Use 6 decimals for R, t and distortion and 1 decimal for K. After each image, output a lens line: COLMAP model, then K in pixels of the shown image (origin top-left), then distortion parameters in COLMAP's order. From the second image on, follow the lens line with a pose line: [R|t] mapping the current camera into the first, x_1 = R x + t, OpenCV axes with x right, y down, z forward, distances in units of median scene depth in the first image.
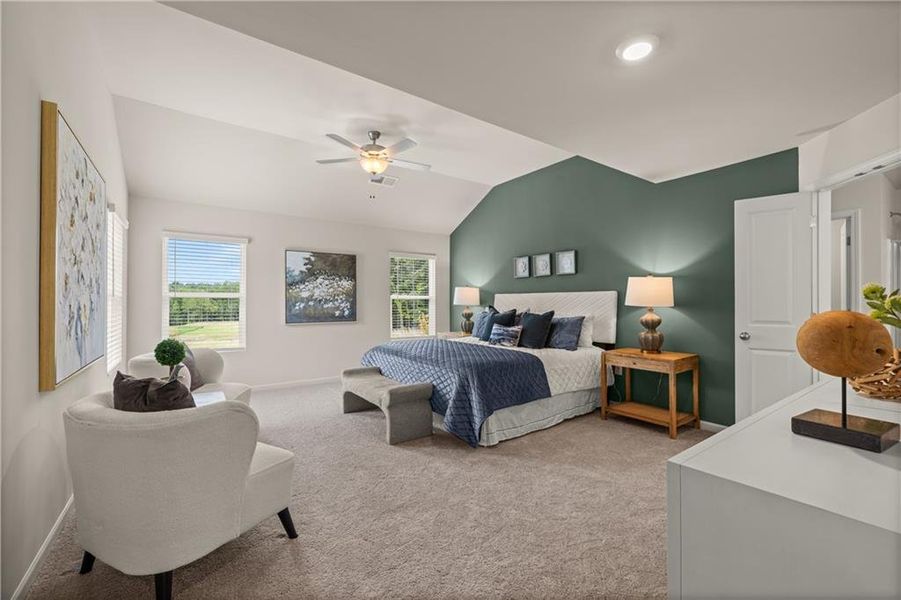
lens RADIAL K [[382.9, 0, 449.4], [0, 382.9, 299.6], [0, 0, 1]] dist [-0.000791, 0.000863]
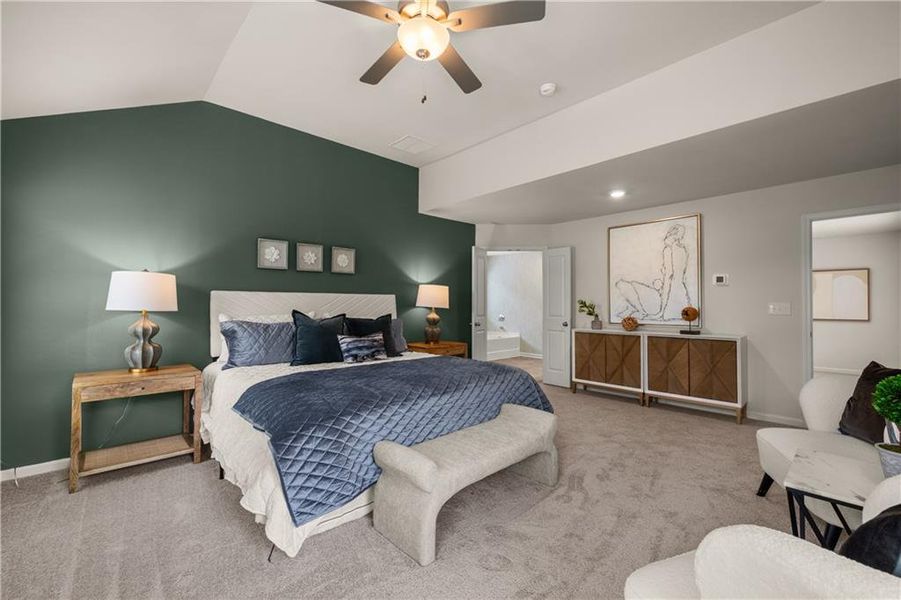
lens RADIAL K [[366.1, 0, 452.9], [0, 366.1, 300.7], [0, 0, 1]] dist [0.001301, 0.000033]
pose [[-0.143896, 0.006601, 0.989571, -0.597186], [-0.008574, 0.999932, -0.007917, 0.001805], [-0.989556, -0.009624, -0.143830, 0.897164]]
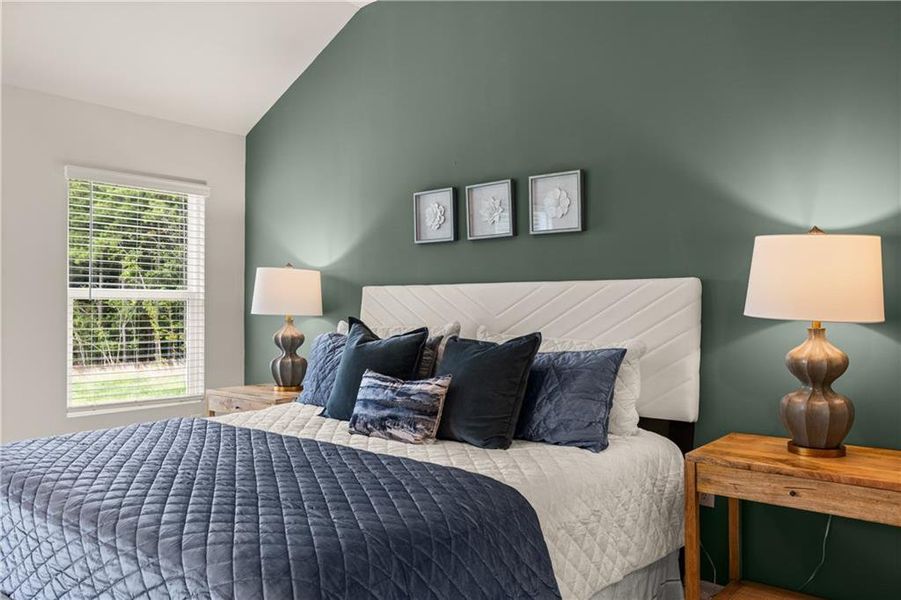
lens RADIAL K [[702.7, 0, 451.4], [0, 702.7, 297.7], [0, 0, 1]] dist [0.009600, 0.004065]
pose [[0.966191, 0.003279, 0.257805, 0.028856], [-0.001873, 0.999982, -0.005701, 0.000823], [-0.257819, 0.005026, 0.966180, 0.370892]]
